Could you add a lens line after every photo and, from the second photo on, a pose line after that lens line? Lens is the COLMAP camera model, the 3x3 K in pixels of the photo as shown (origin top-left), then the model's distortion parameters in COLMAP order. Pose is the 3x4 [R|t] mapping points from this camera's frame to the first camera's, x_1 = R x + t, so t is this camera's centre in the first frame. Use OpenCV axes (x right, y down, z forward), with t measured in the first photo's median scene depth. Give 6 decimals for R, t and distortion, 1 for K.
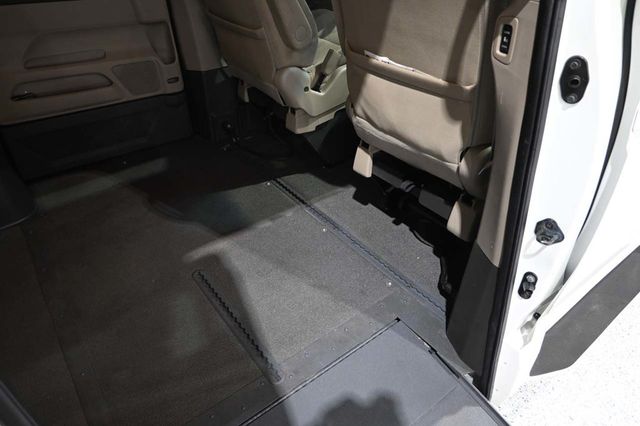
lens RADIAL K [[436.5, 0, 323.6], [0, 436.5, 212.6], [0, 0, 1]] dist [0.001475, -0.009441]
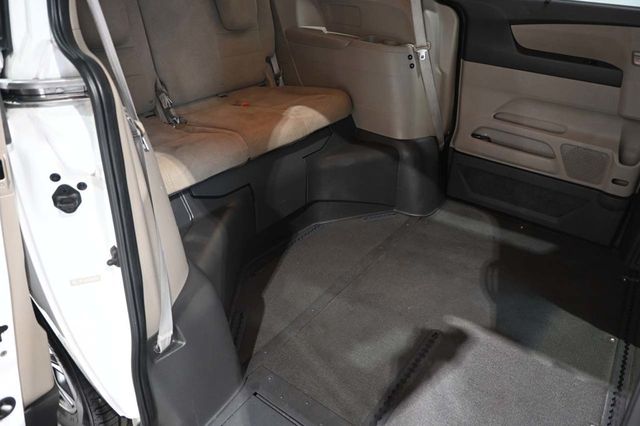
lens RADIAL K [[436.5, 0, 319.4], [0, 436.5, 214.5], [0, 0, 1]] dist [0.001475, -0.009441]
pose [[0.267073, 0.476823, -0.837444, 0.285552], [-0.579241, 0.773936, 0.255935, -0.139886], [0.770163, 0.416729, 0.482893, 0.150480]]
